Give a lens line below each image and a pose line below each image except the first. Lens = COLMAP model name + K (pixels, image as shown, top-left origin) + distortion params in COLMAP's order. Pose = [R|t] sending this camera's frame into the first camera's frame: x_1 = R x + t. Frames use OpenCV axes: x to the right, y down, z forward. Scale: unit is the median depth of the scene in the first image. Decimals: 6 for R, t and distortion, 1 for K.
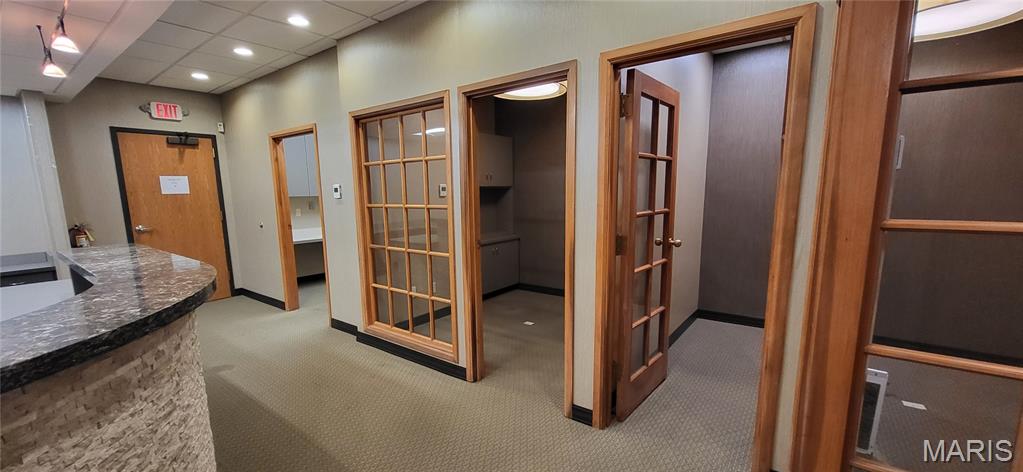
lens RADIAL K [[397.9, 0, 508.6], [0, 397.9, 244.7], [0, 0, 1]] dist [-0.010354, 0.000071]
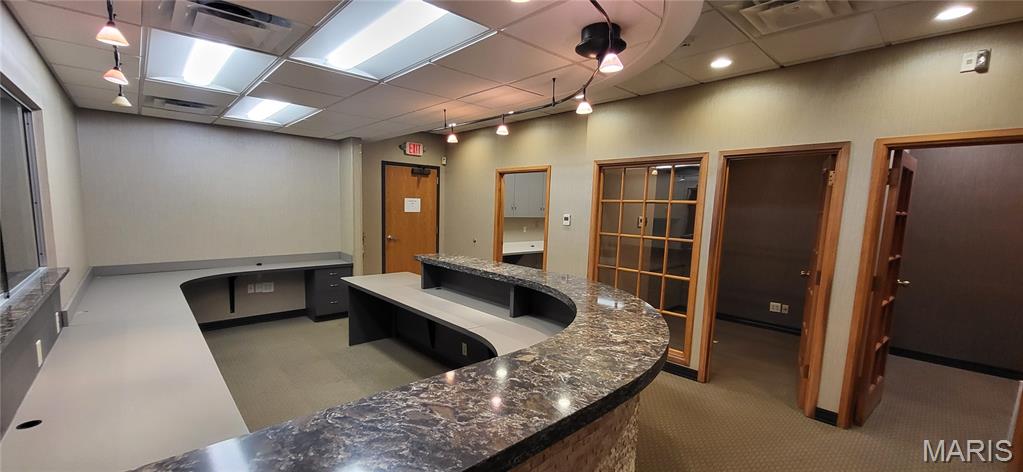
lens RADIAL K [[397.9, 0, 506.0], [0, 397.9, 244.7], [0, 0, 1]] dist [-0.010354, 0.000071]
pose [[0.981395, 0.062844, -0.181424, -0.336147], [-0.070634, 0.996823, -0.036797, 0.003766], [0.178535, 0.048927, 0.982716, -0.234193]]
